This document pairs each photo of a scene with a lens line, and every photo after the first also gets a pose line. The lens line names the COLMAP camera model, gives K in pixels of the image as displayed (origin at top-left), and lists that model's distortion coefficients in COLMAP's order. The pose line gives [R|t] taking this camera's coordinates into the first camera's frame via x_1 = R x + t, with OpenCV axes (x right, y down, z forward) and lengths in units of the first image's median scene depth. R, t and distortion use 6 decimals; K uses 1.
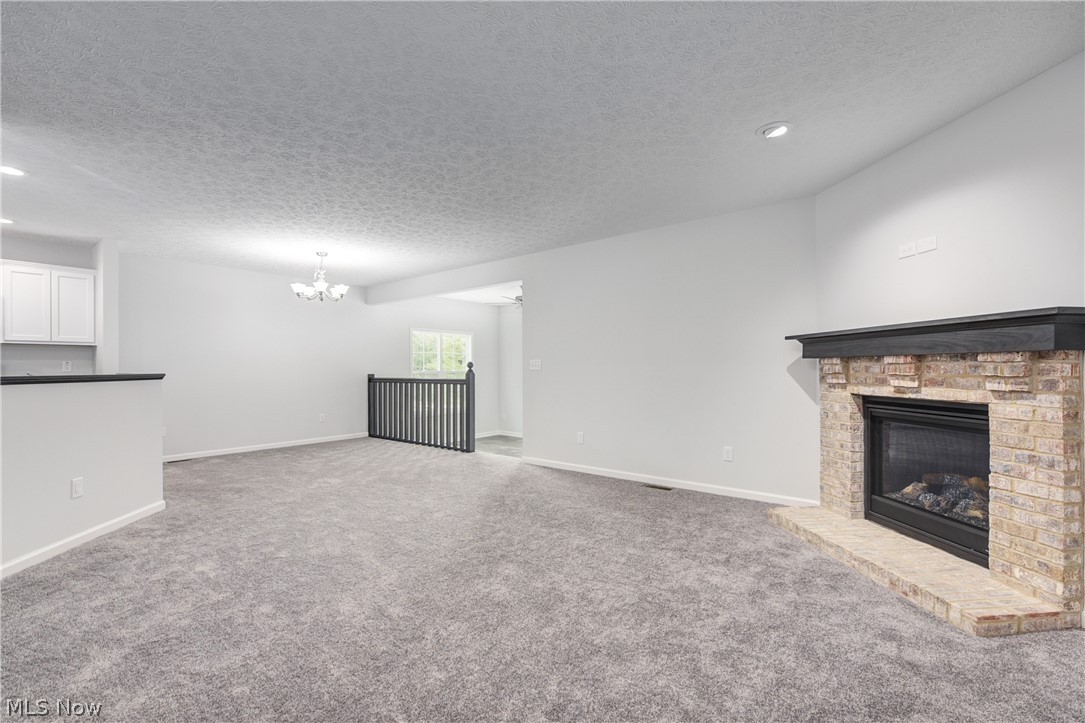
lens RADIAL K [[485.6, 0, 515.7], [0, 485.6, 354.2], [0, 0, 1]] dist [-0.000952, -0.001175]
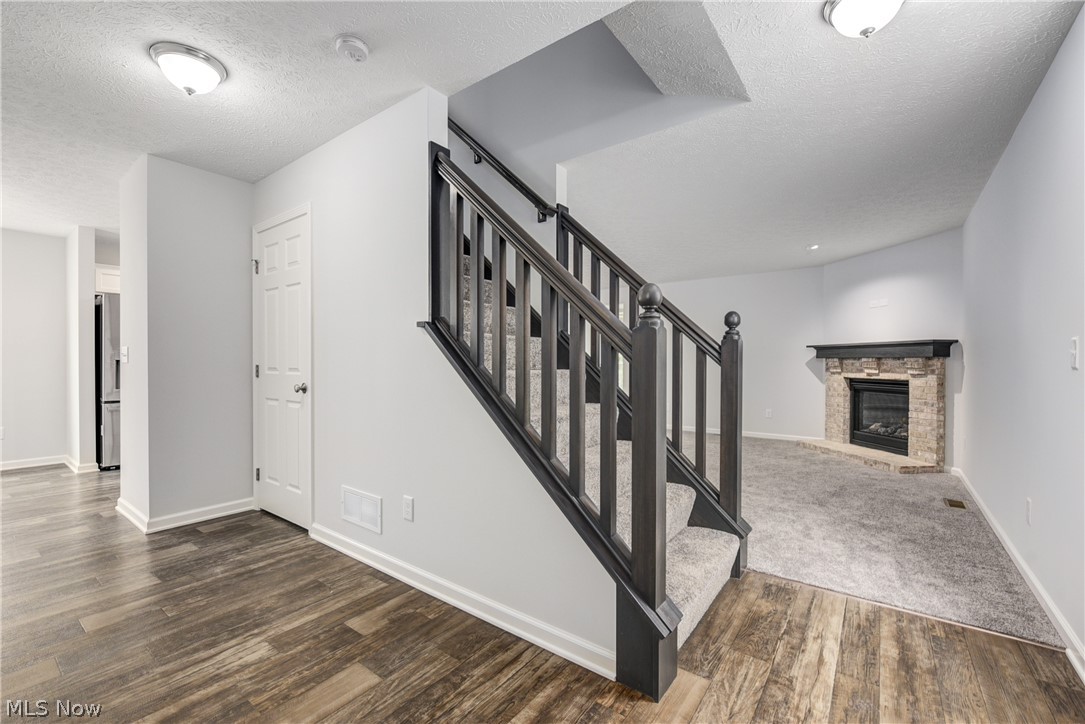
lens RADIAL K [[455.5, 0, 523.7], [0, 455.5, 356.9], [0, 0, 1]] dist [-0.002663, -0.000937]
pose [[0.999667, -0.001304, 0.025788, -0.714374], [0.000848, 0.999844, 0.017652, -0.035915], [-0.025807, -0.017624, 0.999512, -0.877363]]
